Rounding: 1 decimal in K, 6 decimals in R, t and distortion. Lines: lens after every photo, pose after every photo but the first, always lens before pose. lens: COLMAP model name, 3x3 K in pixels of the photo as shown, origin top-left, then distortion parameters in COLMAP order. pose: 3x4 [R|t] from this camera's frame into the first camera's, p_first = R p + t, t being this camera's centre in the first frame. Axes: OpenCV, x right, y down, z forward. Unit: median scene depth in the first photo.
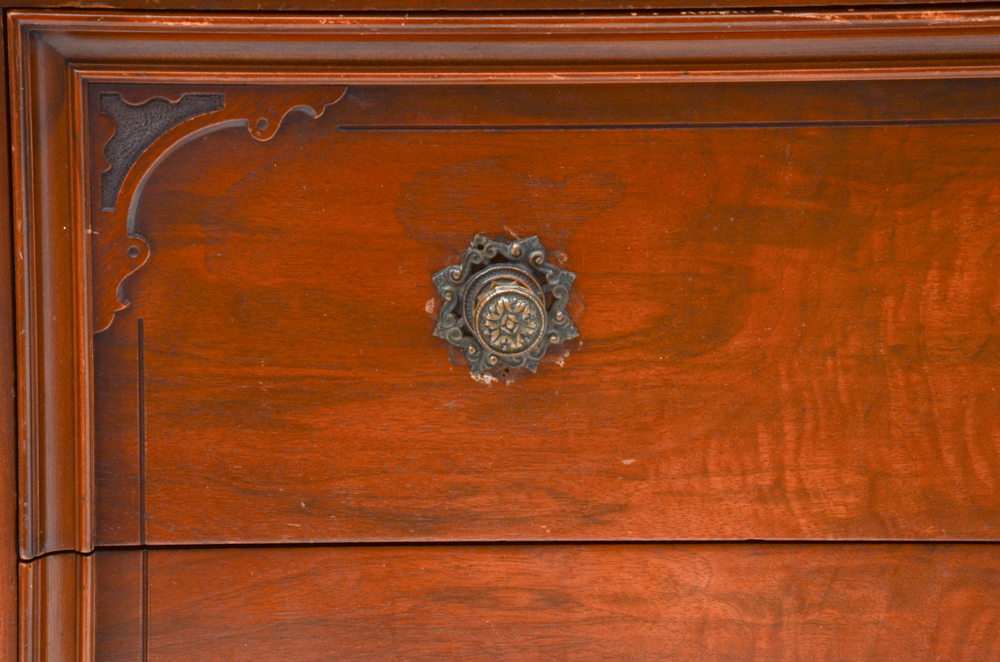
lens RADIAL K [[5142.7, 0, 493.4], [0, 5142.7, 330.4], [0, 0, 1]] dist [1.768622, 0.000000]
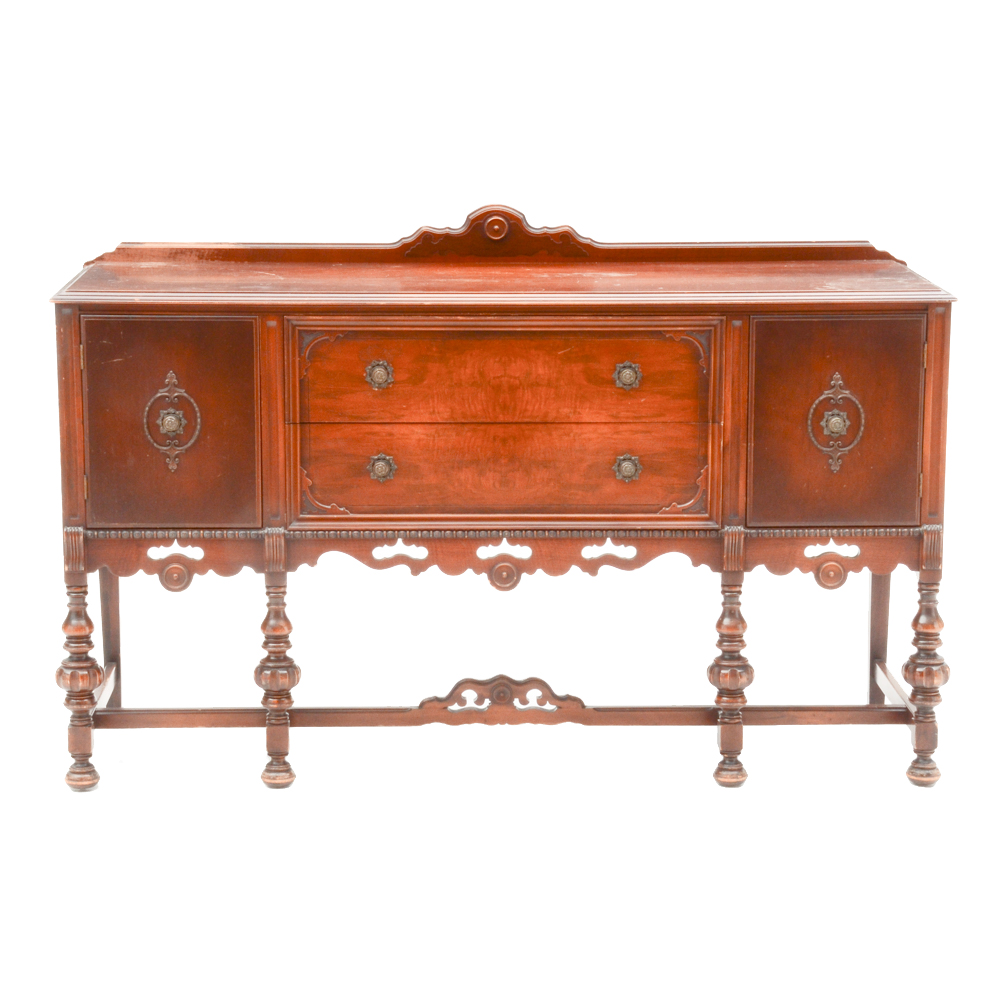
lens RADIAL K [[2778.2, 0, 496.4], [0, 2778.2, 505.1], [0, 0, 1]] dist [0.231248, 0.000000]
pose [[0.999945, 0.000733, -0.010500, 0.146611], [-0.001540, 0.997026, -0.077050, 0.335101], [0.010412, 0.077062, 0.996972, -1.728964]]
